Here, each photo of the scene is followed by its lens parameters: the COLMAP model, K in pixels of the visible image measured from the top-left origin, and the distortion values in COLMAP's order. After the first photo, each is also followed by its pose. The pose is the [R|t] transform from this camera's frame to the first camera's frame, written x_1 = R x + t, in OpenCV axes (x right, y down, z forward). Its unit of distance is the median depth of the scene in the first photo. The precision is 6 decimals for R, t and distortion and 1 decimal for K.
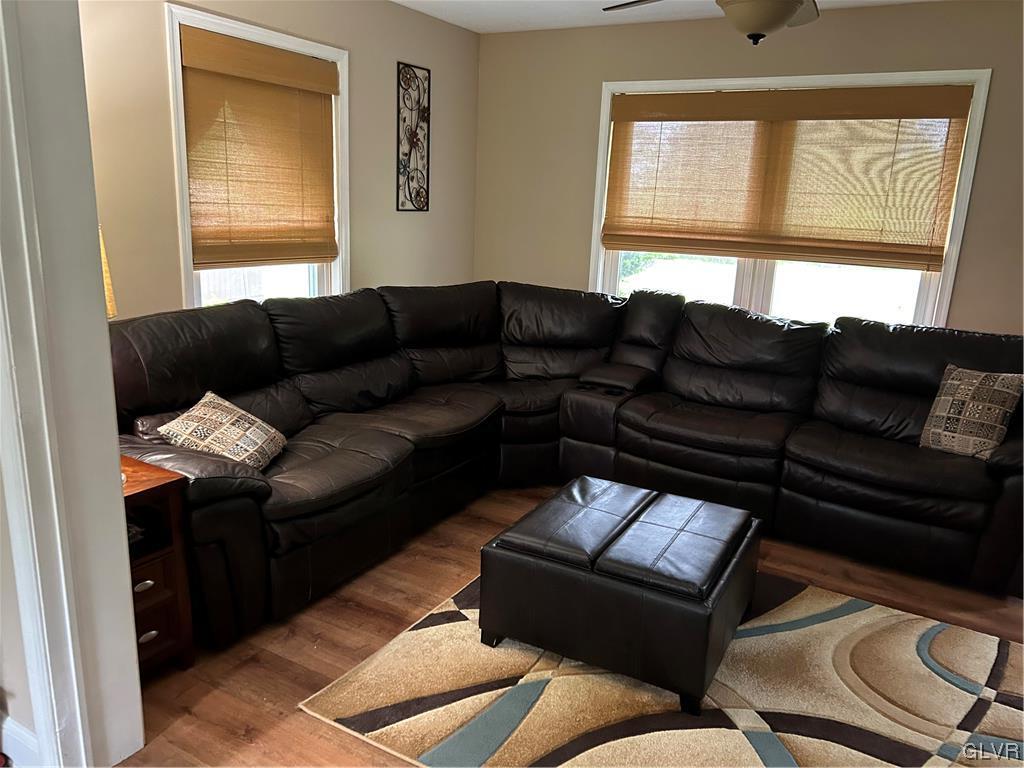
lens RADIAL K [[766.7, 0, 512.0], [0, 766.7, 384.0], [0, 0, 1]] dist [0.081303, -0.100689]
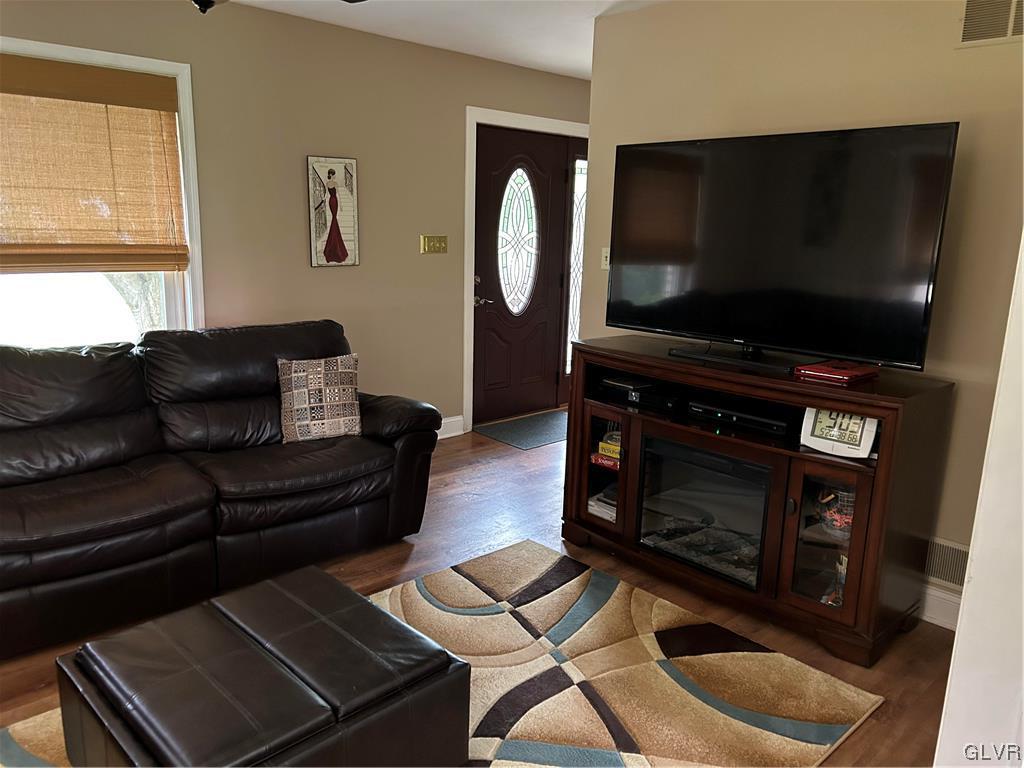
lens RADIAL K [[766.7, 0, 512.0], [0, 766.7, 384.0], [0, 0, 1]] dist [0.081303, -0.100689]
pose [[0.276178, -0.231717, 0.932756, -0.308570], [0.211210, 0.961410, 0.176299, -0.106771], [-0.937612, 0.148317, 0.314461, 0.383156]]
